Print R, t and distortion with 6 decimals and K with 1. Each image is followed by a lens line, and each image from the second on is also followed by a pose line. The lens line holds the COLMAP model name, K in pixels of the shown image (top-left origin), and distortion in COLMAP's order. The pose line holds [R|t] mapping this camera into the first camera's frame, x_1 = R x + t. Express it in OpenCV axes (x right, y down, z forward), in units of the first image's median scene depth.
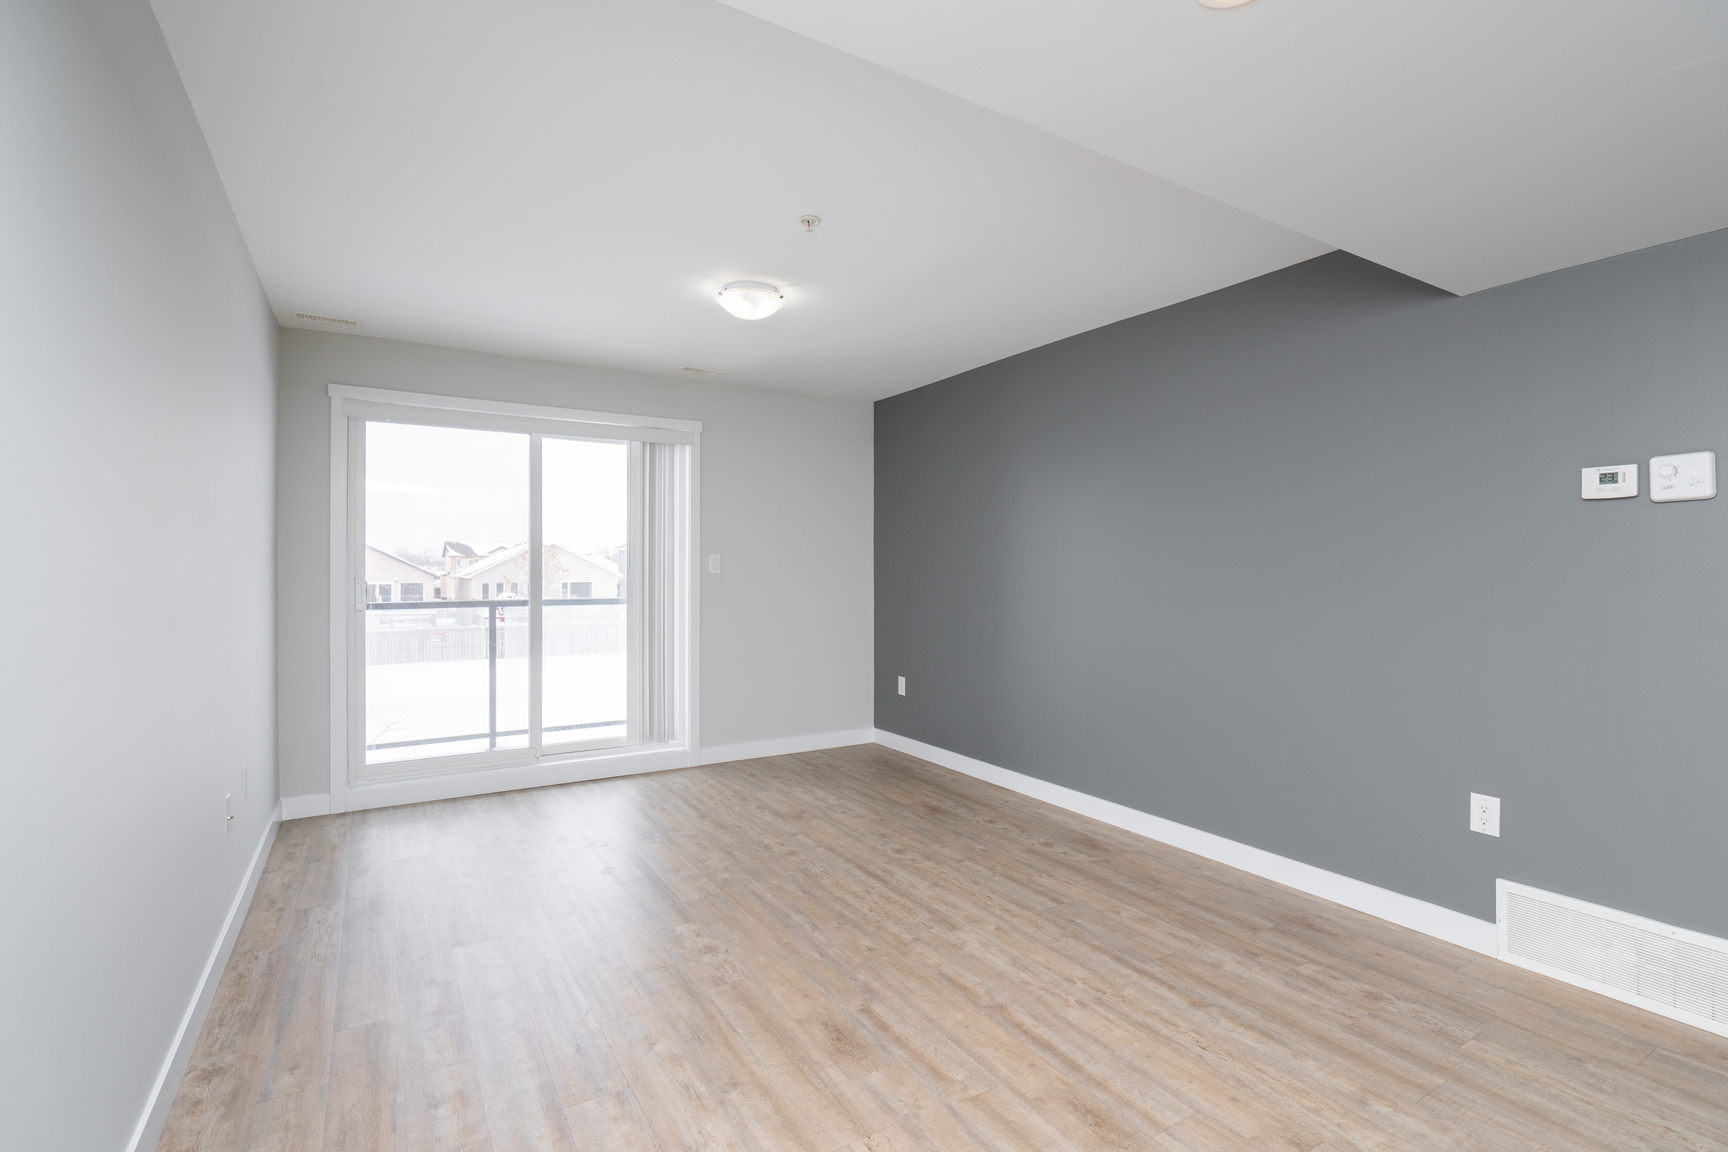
lens RADIAL K [[793.2, 0, 871.8], [0, 793.2, 573.9], [0, 0, 1]] dist [-0.004142, 0.001159]
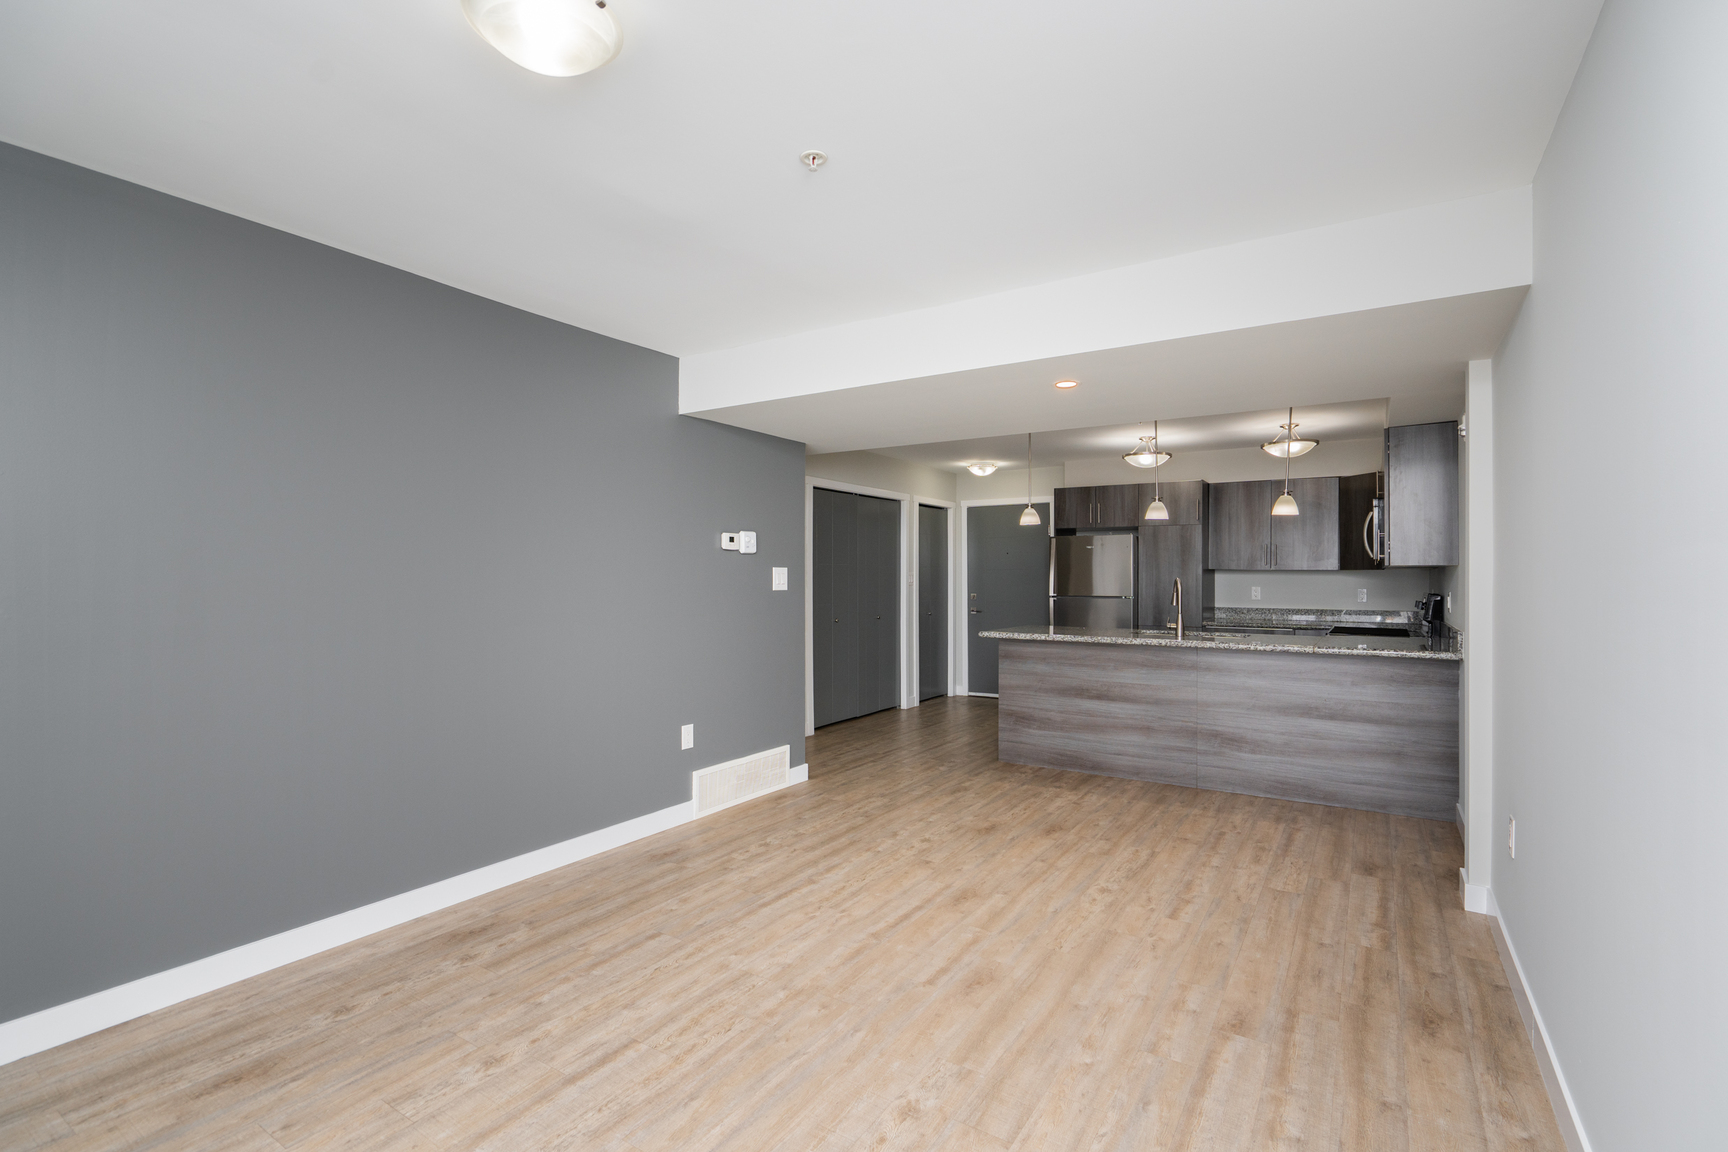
lens RADIAL K [[793.2, 0, 871.8], [0, 793.2, 573.9], [0, 0, 1]] dist [-0.004142, 0.001159]
pose [[-0.431401, 0.002174, 0.902158, -0.725807], [0.003206, 0.999994, -0.000877, -0.024570], [-0.902155, 0.002514, -0.431406, 1.138439]]
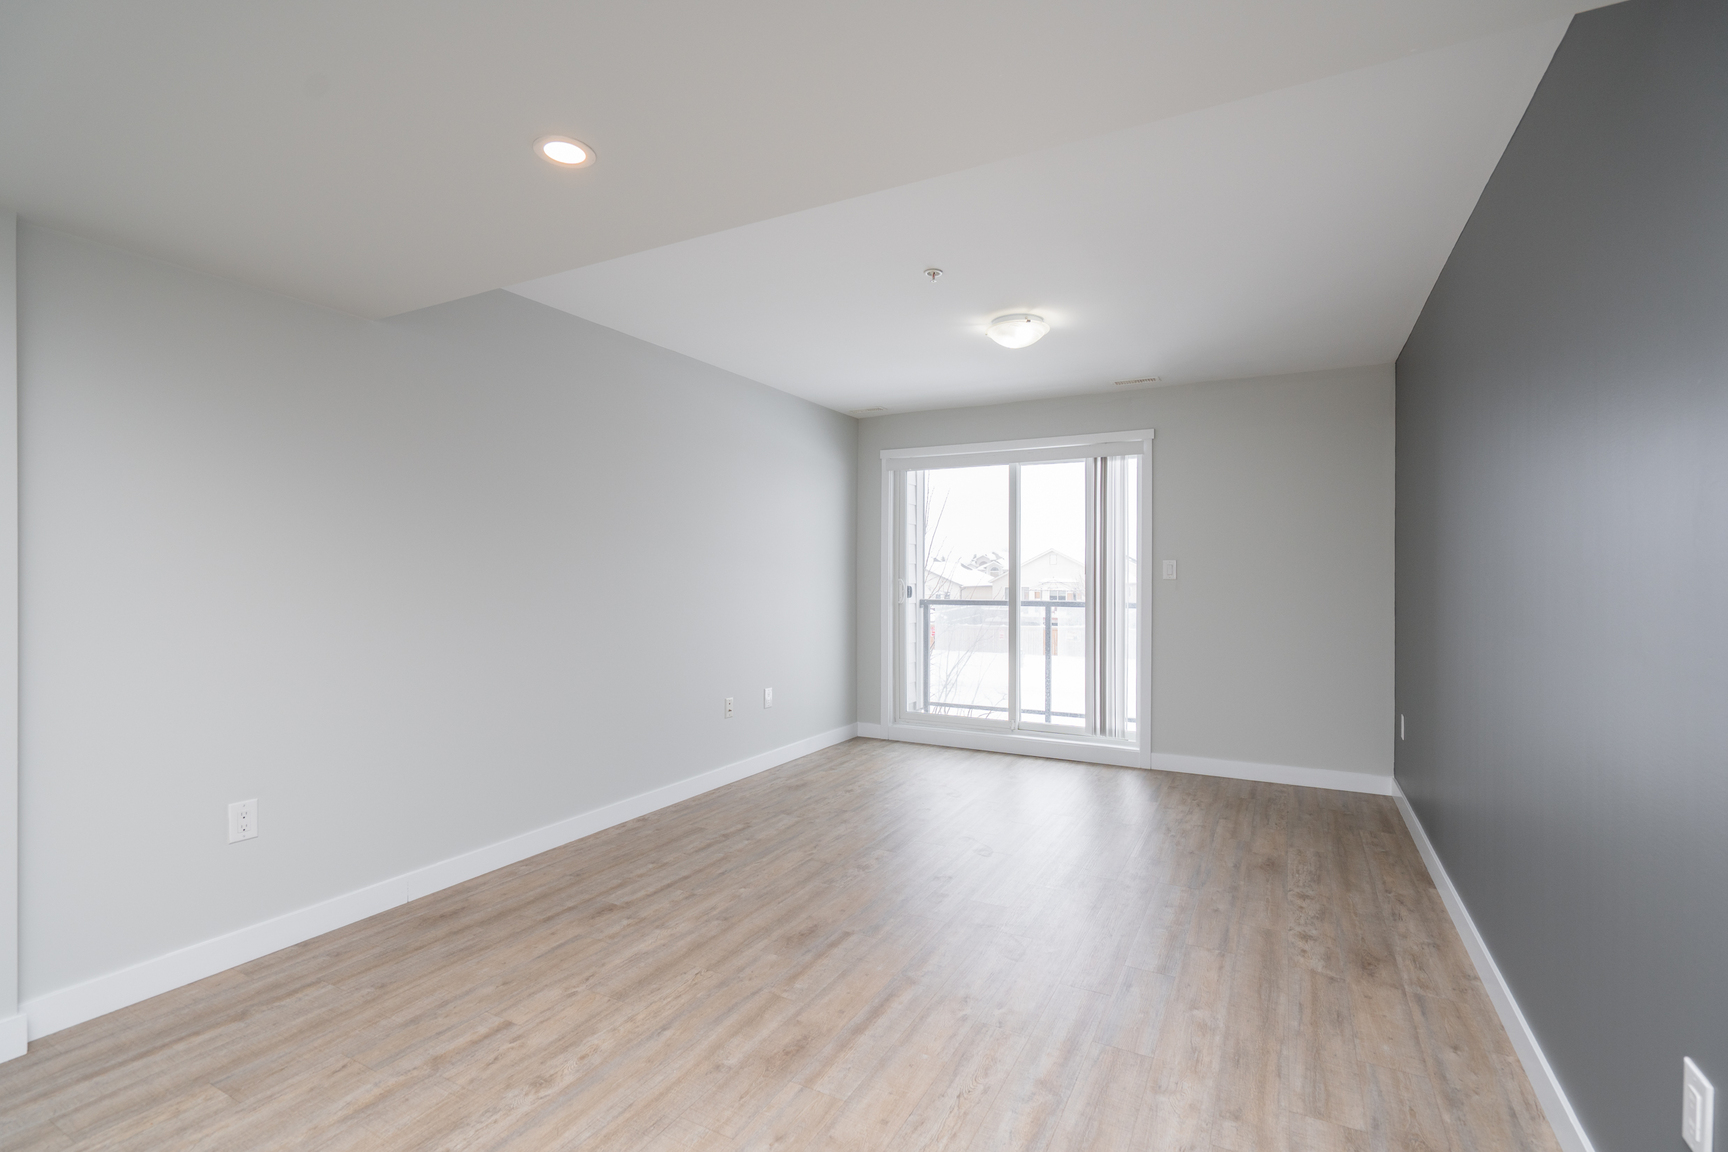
lens RADIAL K [[793.2, 0, 871.8], [0, 793.2, 573.9], [0, 0, 1]] dist [-0.004142, 0.001159]
pose [[0.501661, -0.001075, -0.865064, 0.776548], [-0.007857, 0.999952, -0.005799, 0.002920], [0.865029, 0.009706, 0.501628, 0.302016]]
